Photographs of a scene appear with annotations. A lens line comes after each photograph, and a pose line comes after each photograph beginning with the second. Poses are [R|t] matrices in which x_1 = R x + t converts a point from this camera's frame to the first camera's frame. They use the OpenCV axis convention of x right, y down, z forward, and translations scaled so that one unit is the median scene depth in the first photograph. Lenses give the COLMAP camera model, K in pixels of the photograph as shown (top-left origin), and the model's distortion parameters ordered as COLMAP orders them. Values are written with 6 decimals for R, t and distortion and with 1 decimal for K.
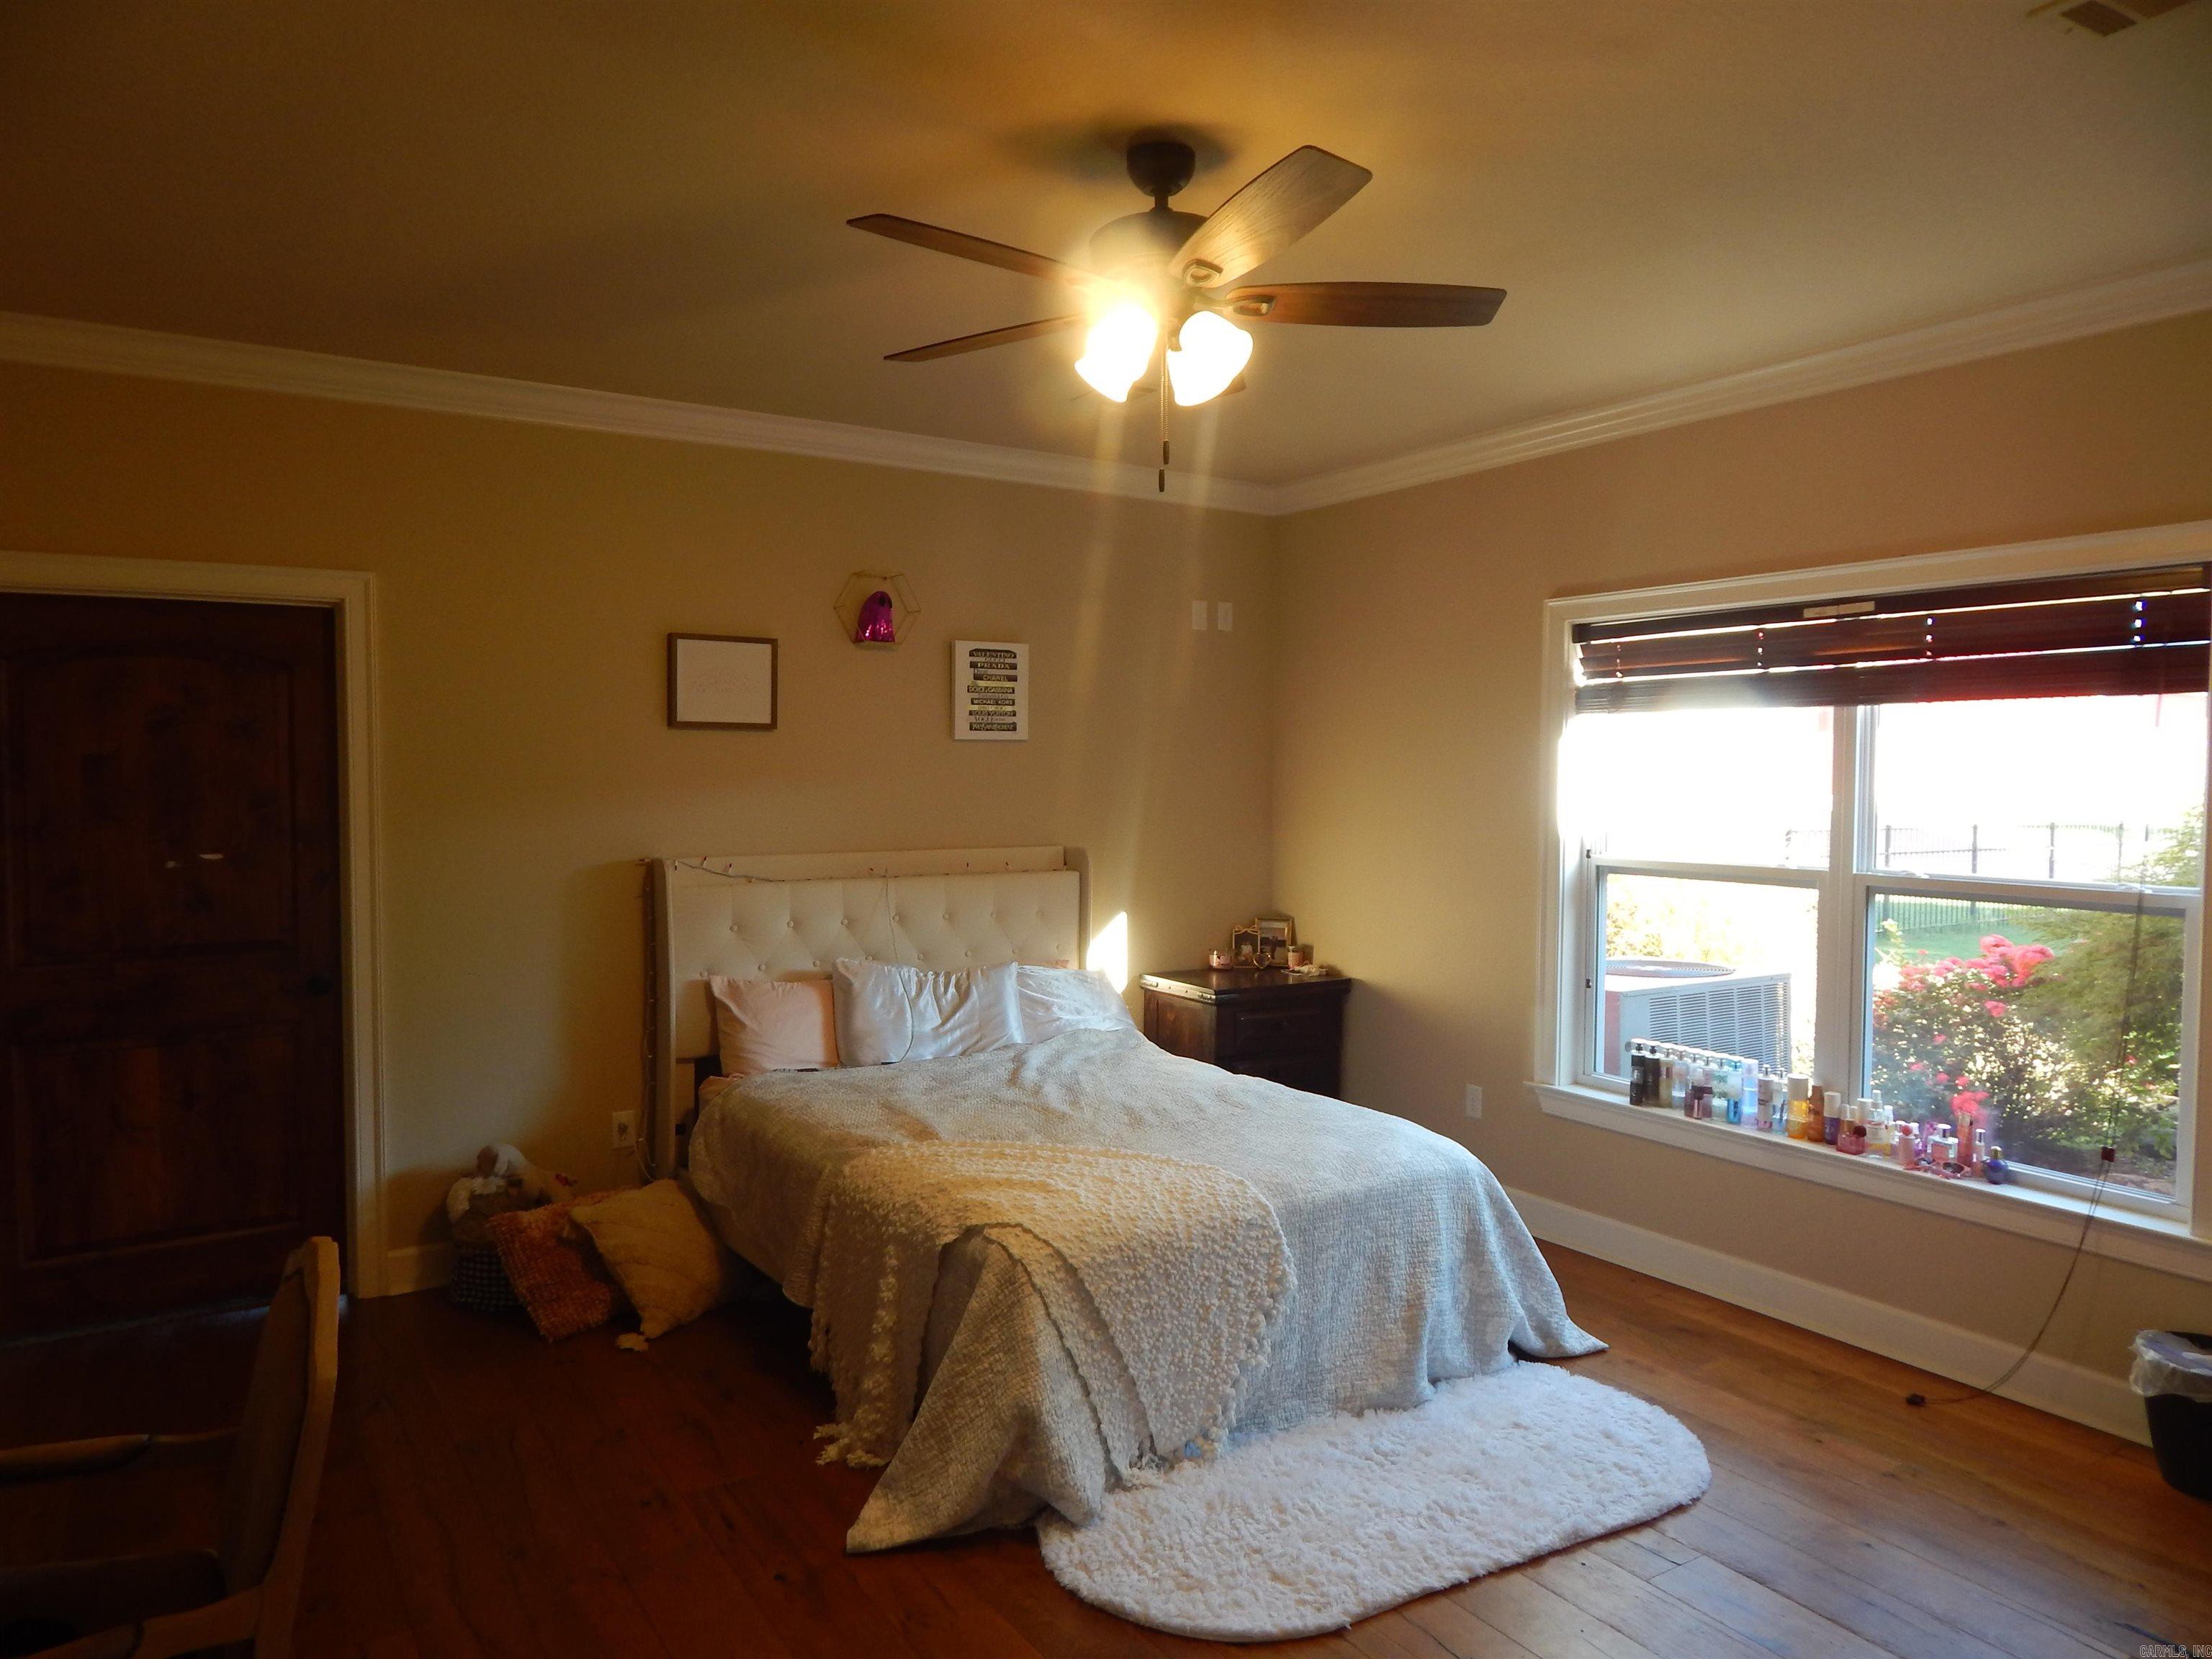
lens RADIAL K [[1463.4, 0, 1103.9], [0, 1463.4, 829.6], [0, 0, 1]] dist [0.034113, -0.000205]
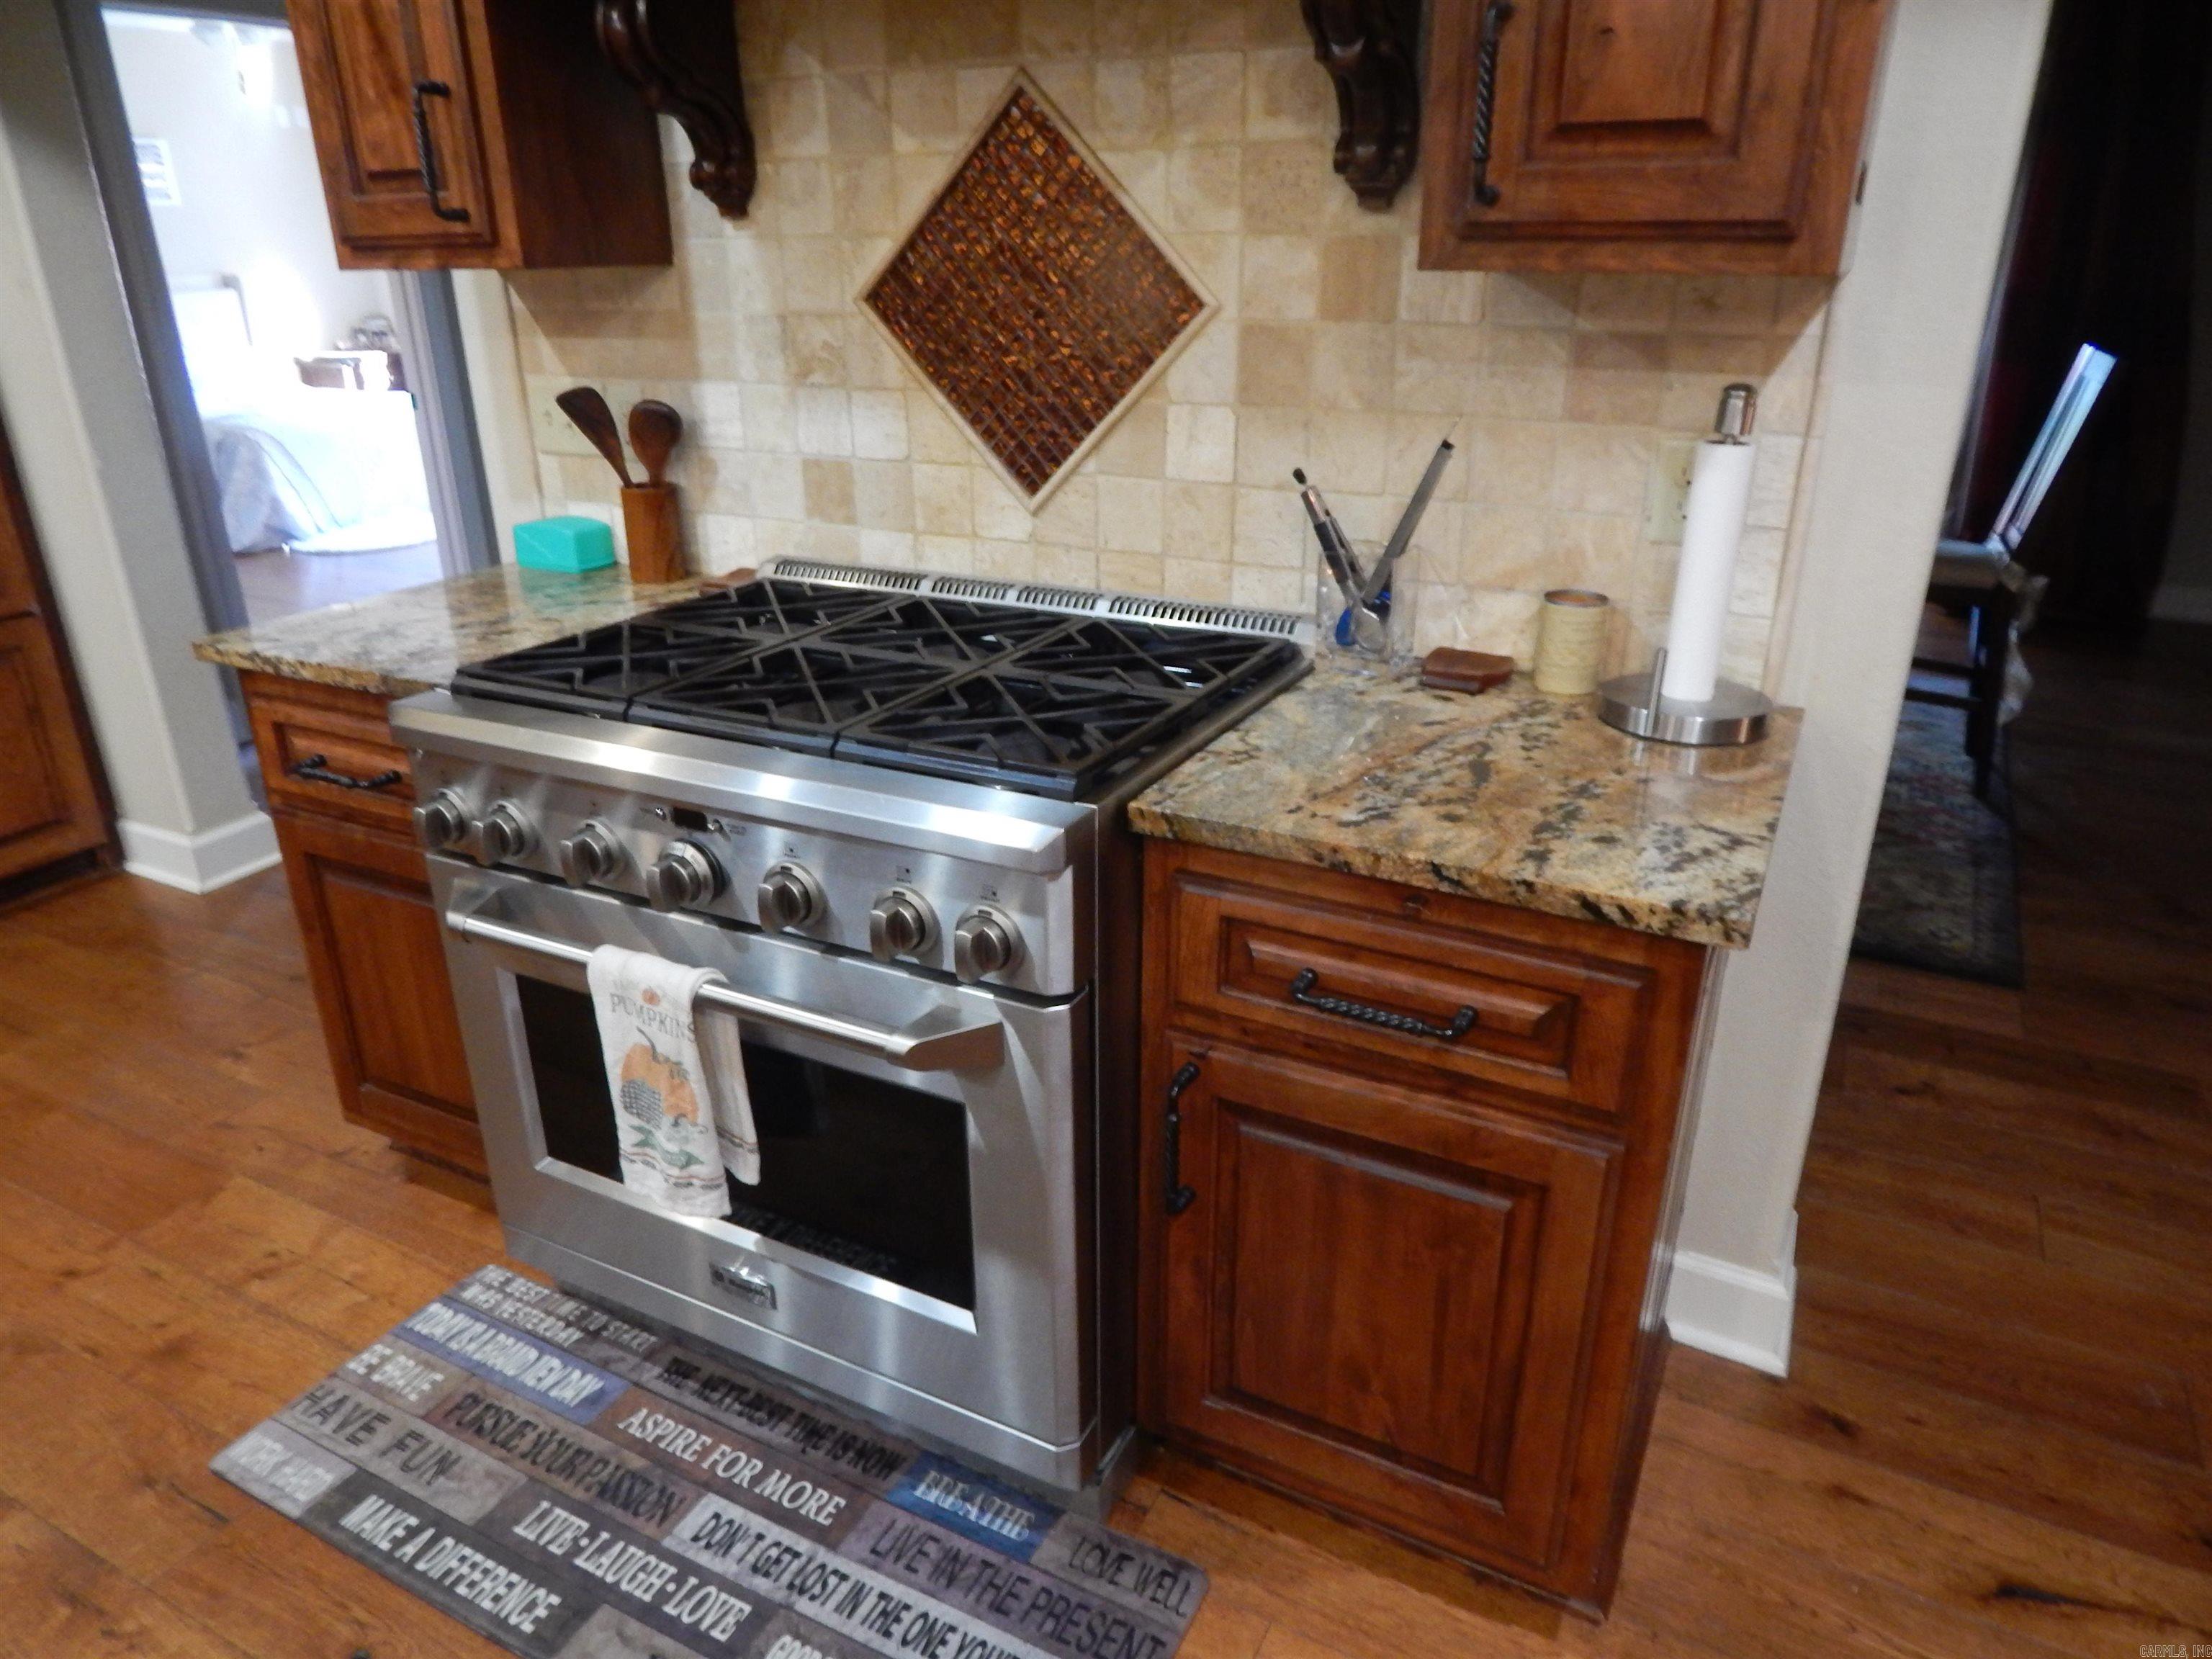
lens RADIAL K [[1463.4, 0, 1108.3], [0, 1463.4, 829.2], [0, 0, 1]] dist [0.034113, -0.000205]
pose [[0.875230, -0.204215, 0.438485, -0.015811], [0.036571, 0.931852, 0.360992, 0.026921], [-0.482323, -0.299915, 0.823053, -1.086793]]
